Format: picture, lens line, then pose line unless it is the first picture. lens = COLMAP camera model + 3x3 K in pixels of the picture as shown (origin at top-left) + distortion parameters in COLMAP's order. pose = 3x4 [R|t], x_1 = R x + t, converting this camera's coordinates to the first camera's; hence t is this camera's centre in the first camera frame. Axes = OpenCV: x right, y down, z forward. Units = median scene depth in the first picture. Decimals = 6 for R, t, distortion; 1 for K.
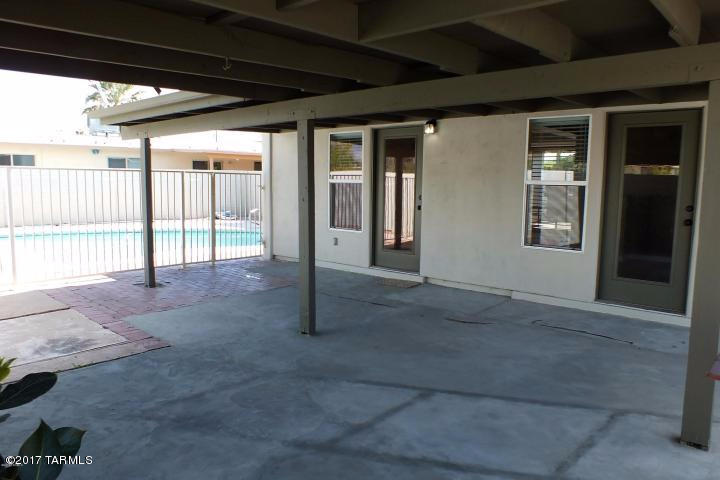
lens RADIAL K [[530.3, 0, 345.5], [0, 530.3, 238.9], [0, 0, 1]] dist [-0.002528, -0.000959]
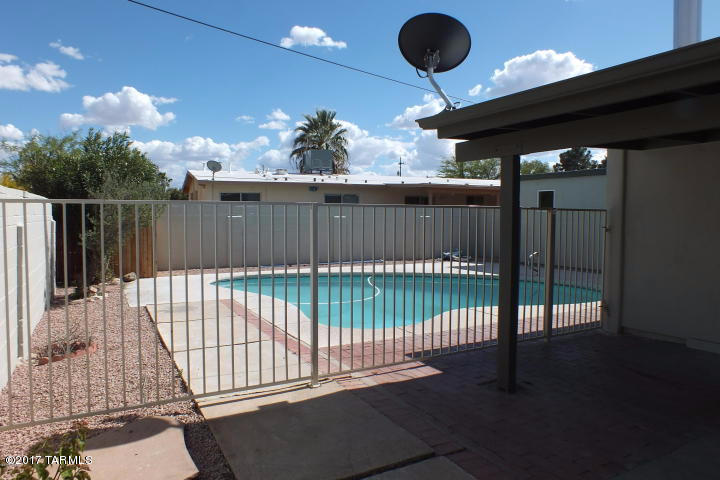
lens RADIAL K [[502.5, 0, 359.3], [0, 502.5, 228.9], [0, 0, 1]] dist [-0.094701, 0.076854]
pose [[0.960126, 0.001964, -0.279560, -0.149707], [-0.025126, 0.996535, -0.079293, -0.019768], [0.278436, 0.083156, 0.956848, 0.150510]]
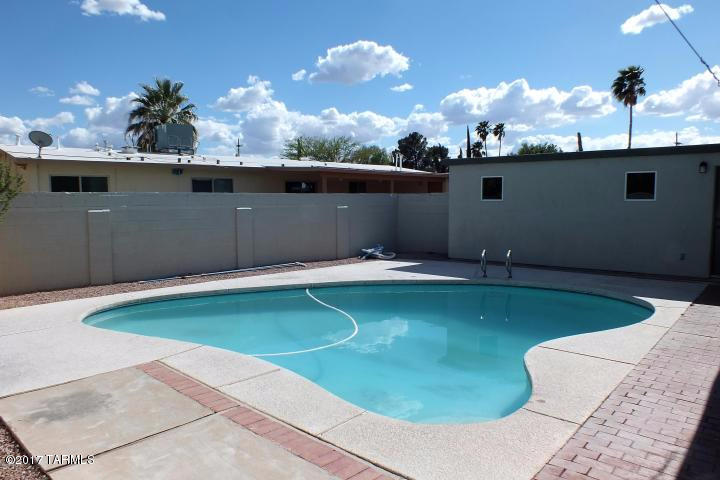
lens RADIAL K [[502.5, 0, 359.3], [0, 502.5, 228.9], [0, 0, 1]] dist [-0.094701, 0.076854]
pose [[0.998053, -0.013405, 0.060908, -0.290756], [0.016450, 0.998625, -0.049771, -0.042382], [-0.060157, 0.050676, 0.996902, 0.281366]]
